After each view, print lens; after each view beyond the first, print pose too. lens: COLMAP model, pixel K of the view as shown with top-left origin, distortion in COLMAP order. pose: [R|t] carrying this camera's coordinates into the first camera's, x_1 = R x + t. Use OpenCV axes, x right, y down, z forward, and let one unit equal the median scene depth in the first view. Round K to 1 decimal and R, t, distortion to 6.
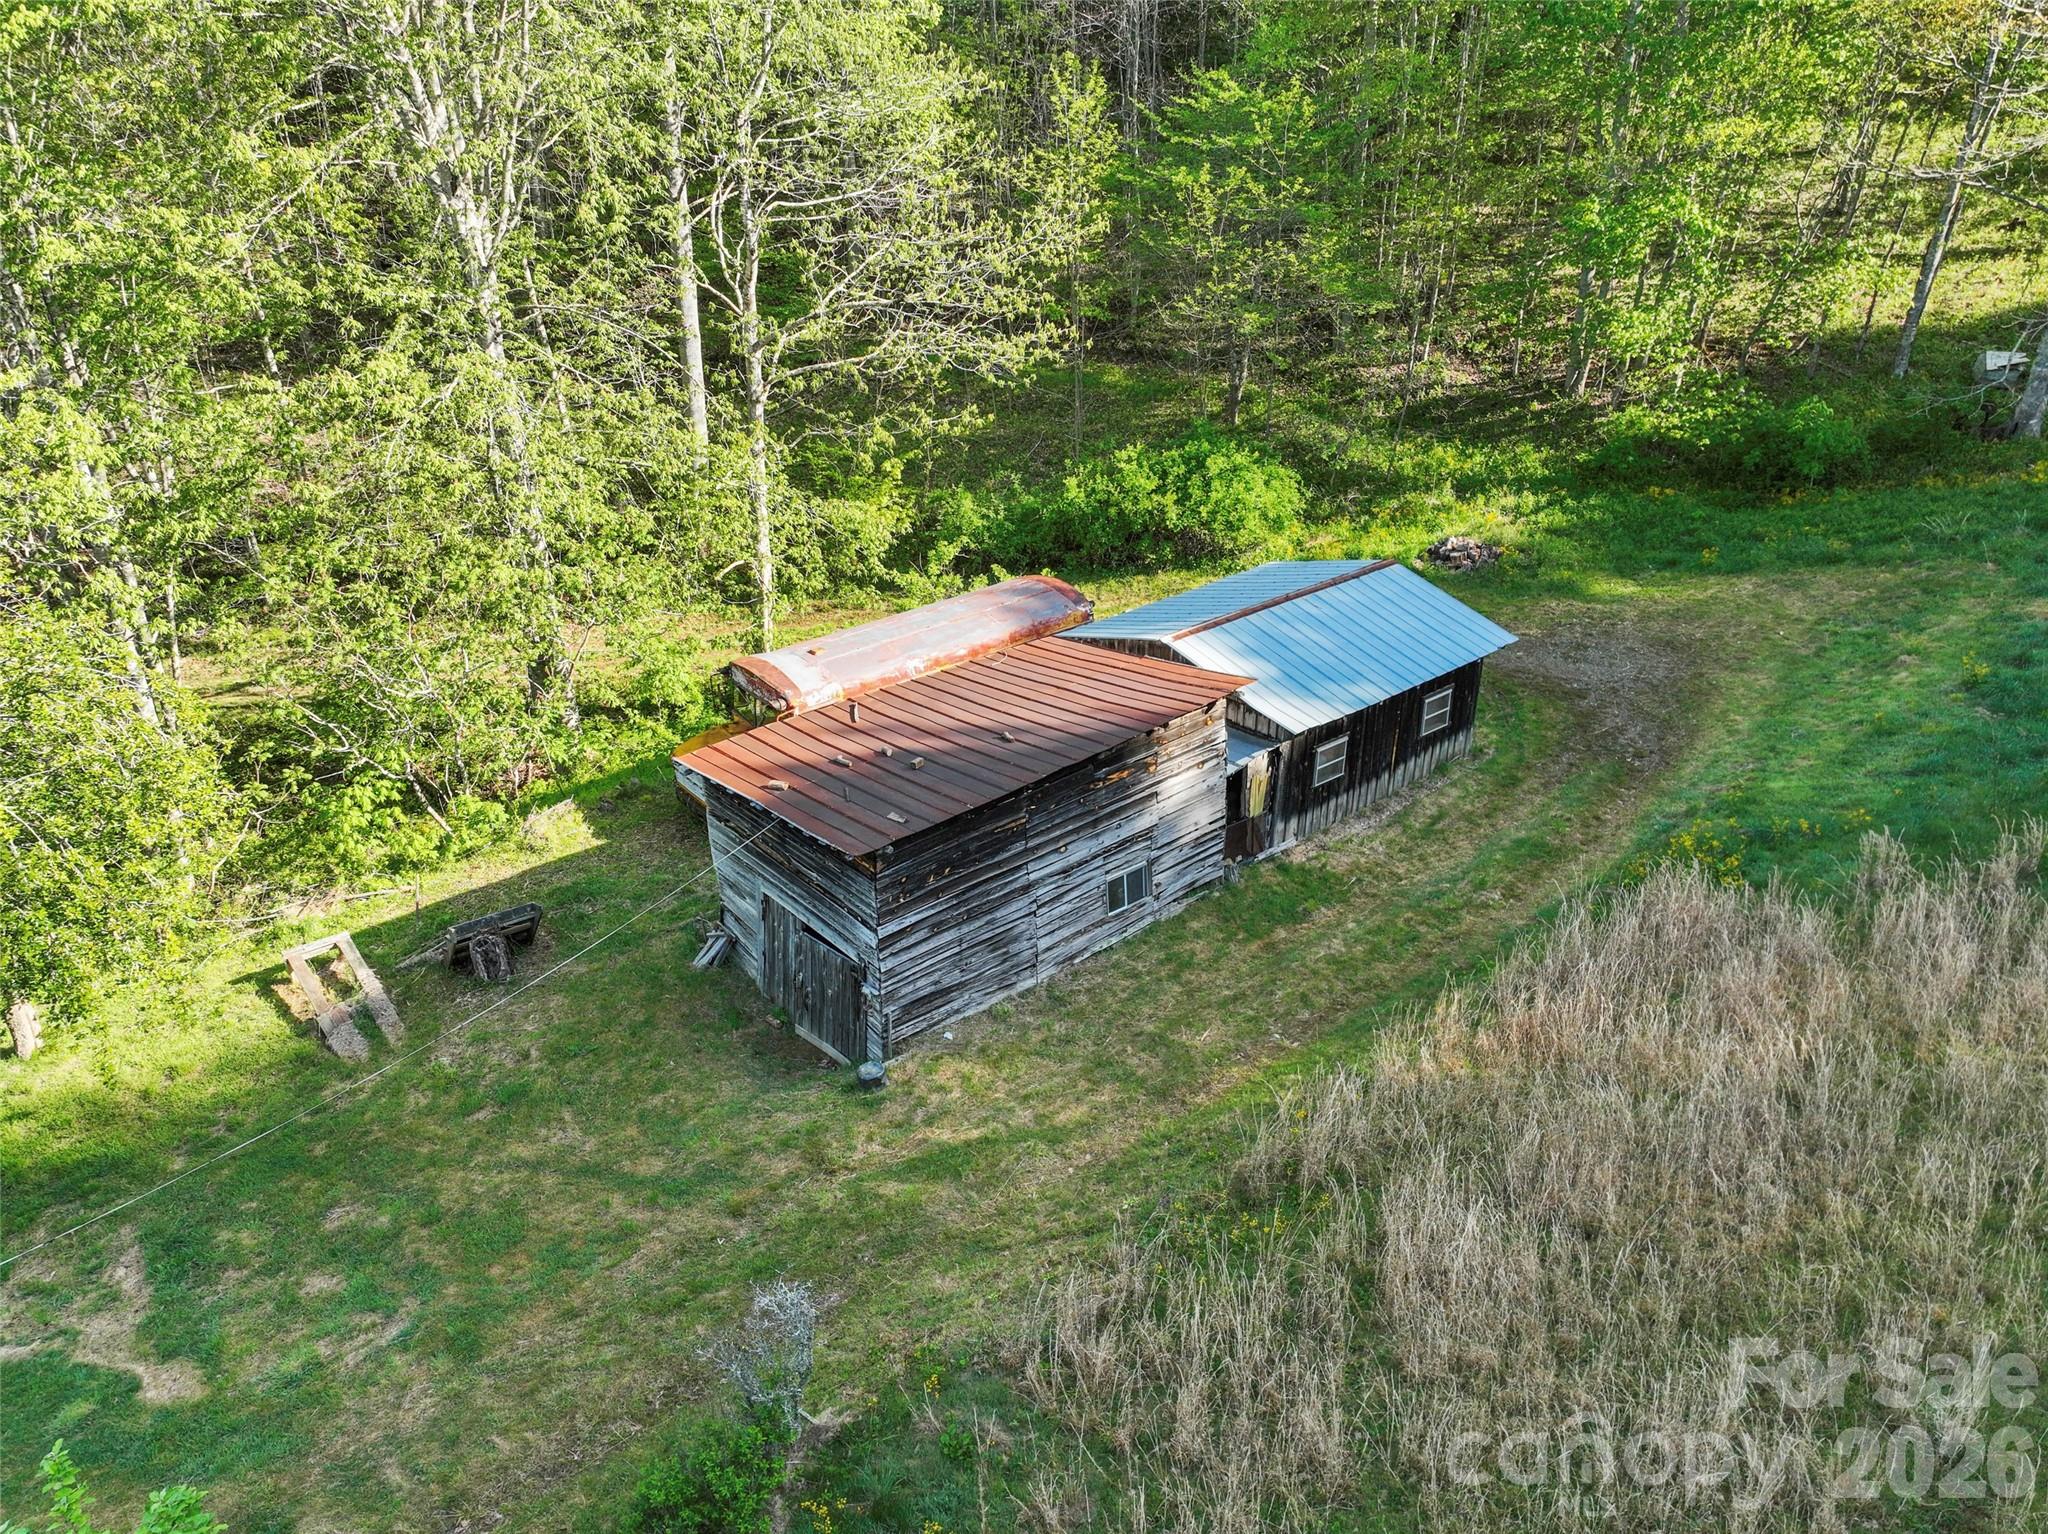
lens RADIAL K [[1448.1, 0, 1025.1], [0, 1448.1, 764.3], [0, 0, 1]] dist [-0.010827, 0.028488]
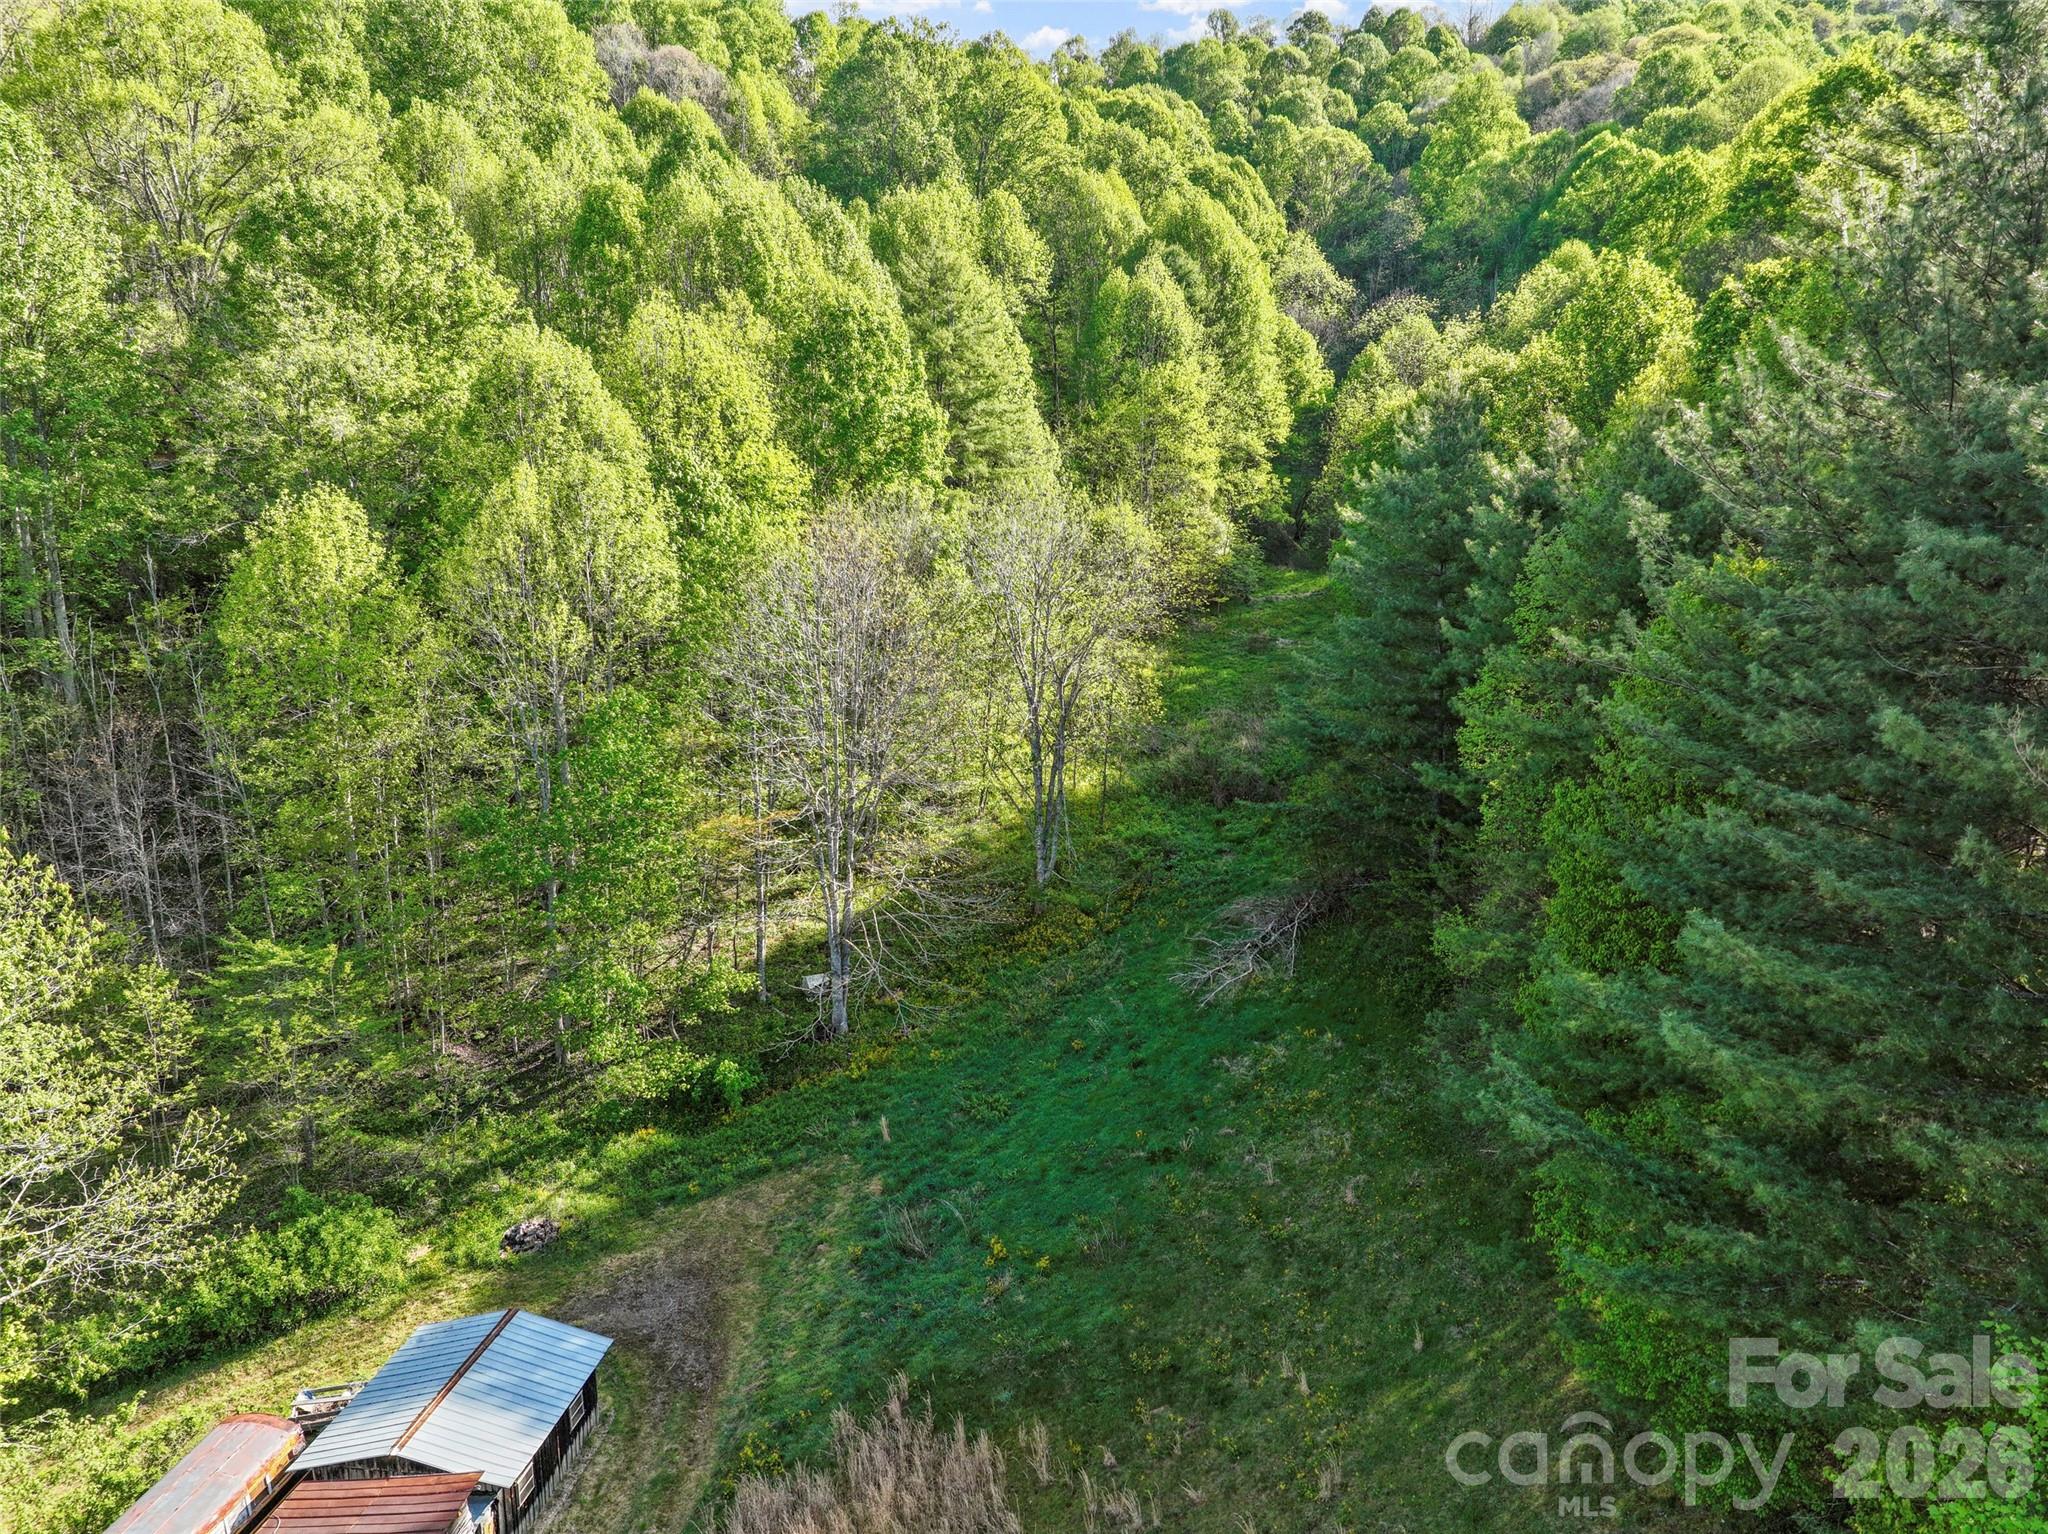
lens RADIAL K [[1443.2, 0, 1028.4], [0, 1443.2, 765.4], [0, 0, 1]] dist [0.002953, 0.010213]
pose [[0.739330, -0.134616, 0.659750, -0.216984], [0.304265, 0.940864, -0.148992, -0.236309], [-0.600678, 0.310893, 0.736567, -0.486481]]
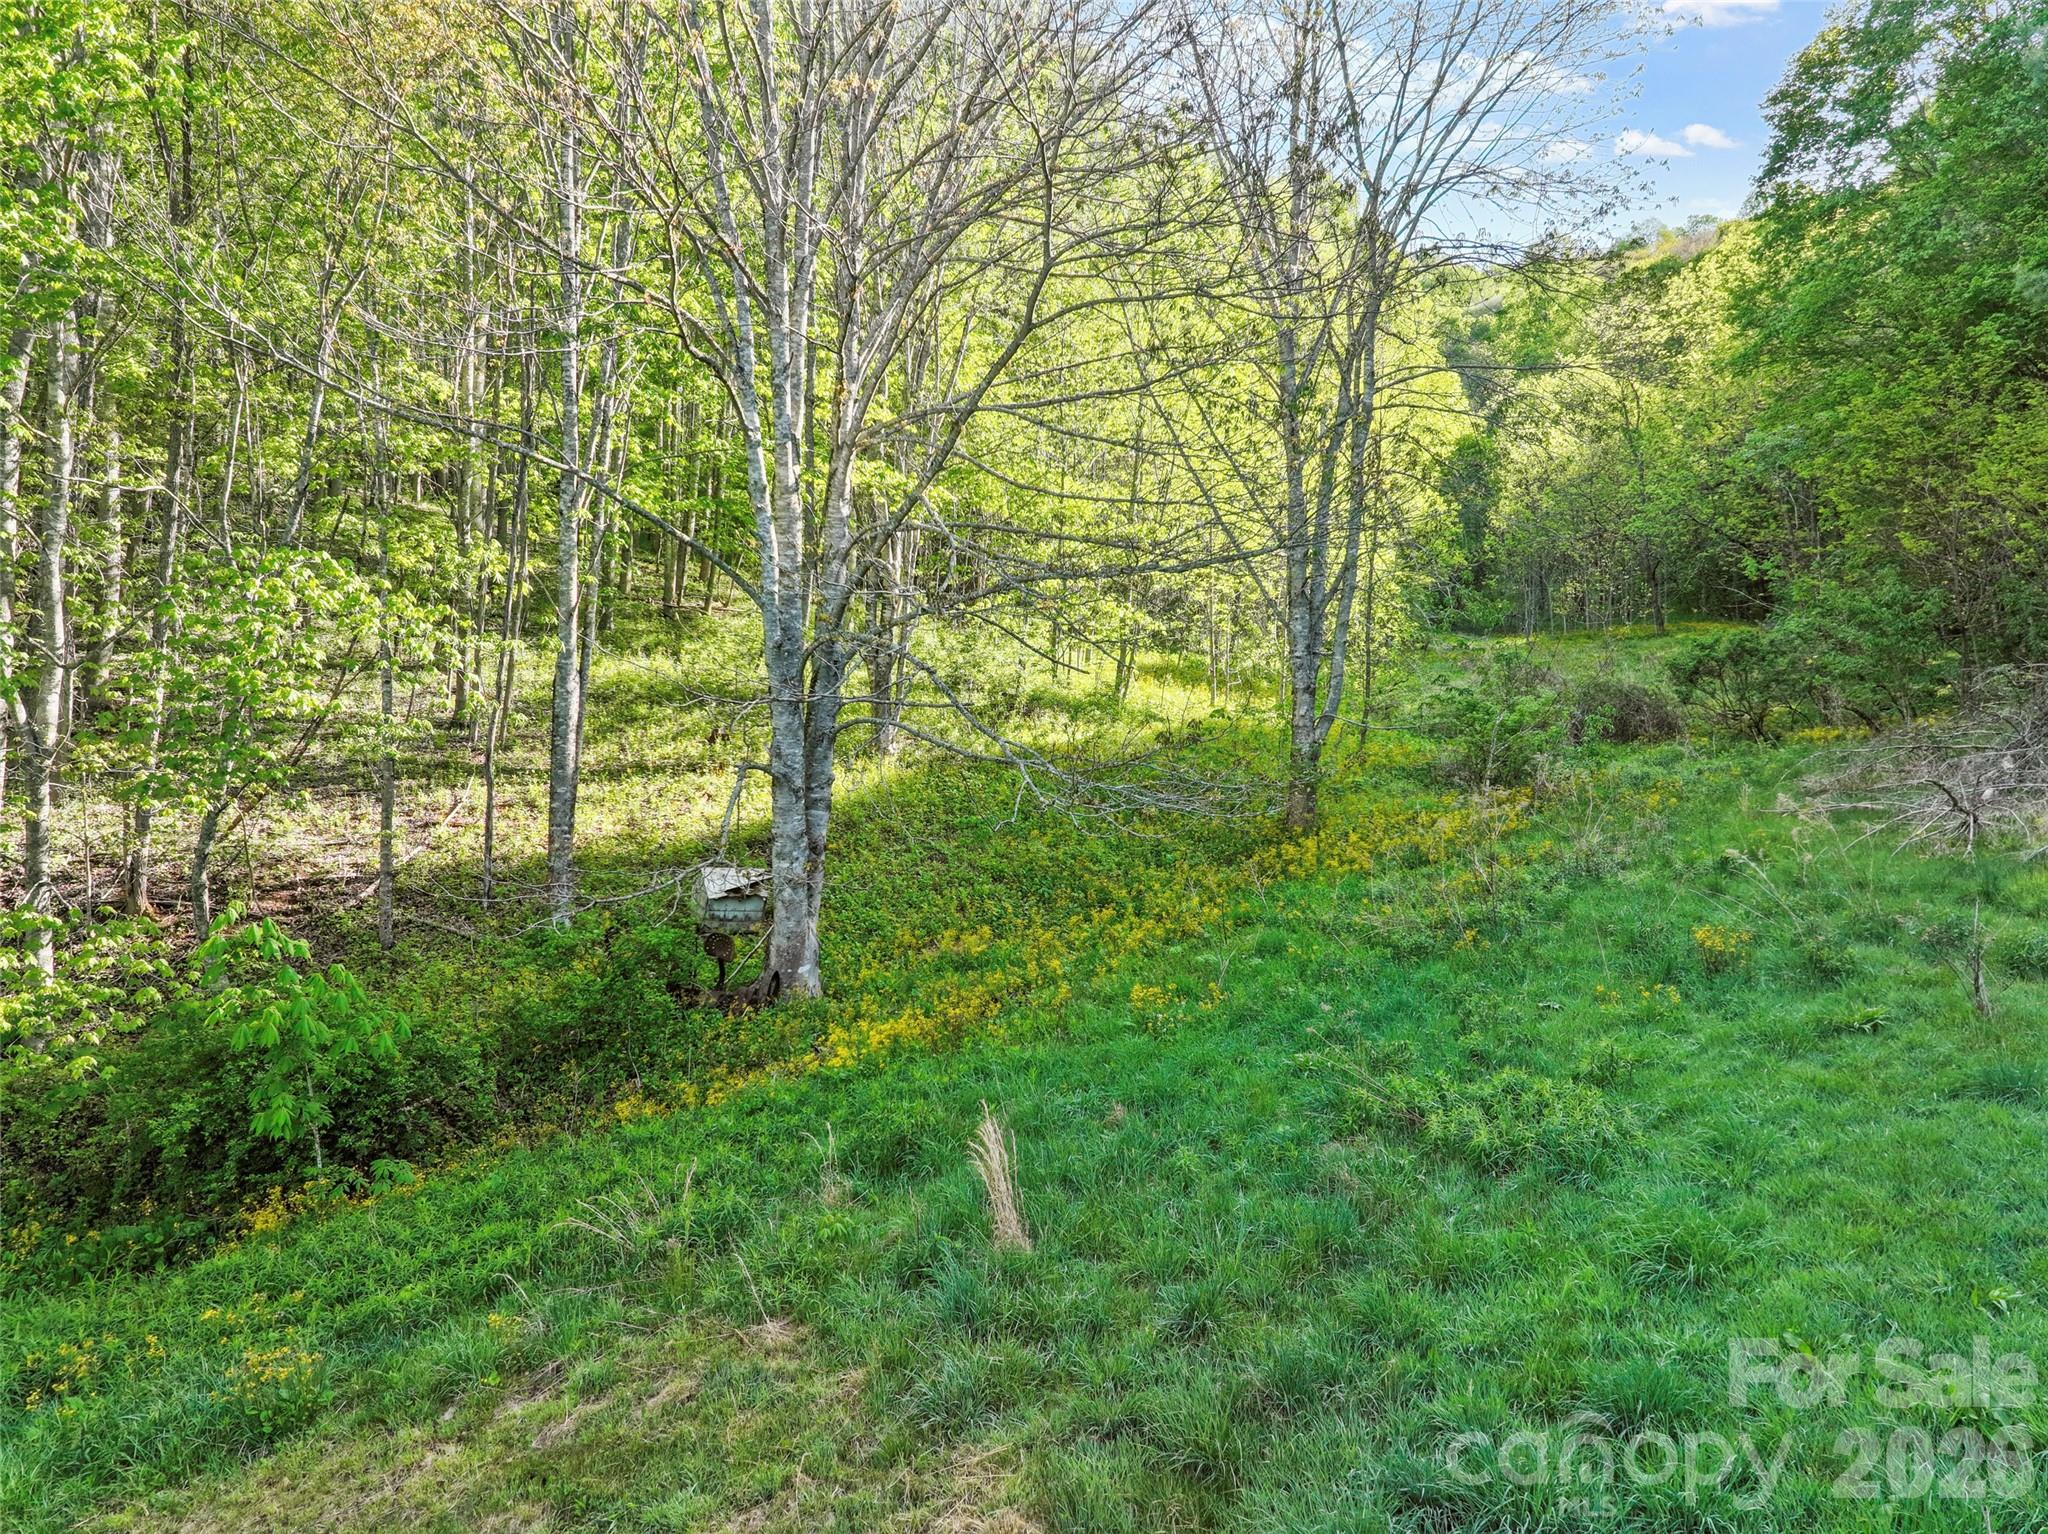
lens RADIAL K [[1448.1, 0, 1025.1], [0, 1448.1, 764.3], [0, 0, 1]] dist [-0.010827, 0.028488]
pose [[0.738544, 0.019670, 0.673918, 0.481436], [0.304636, 0.881981, -0.359592, -0.111554], [-0.601456, 0.470874, 0.645389, 0.696939]]
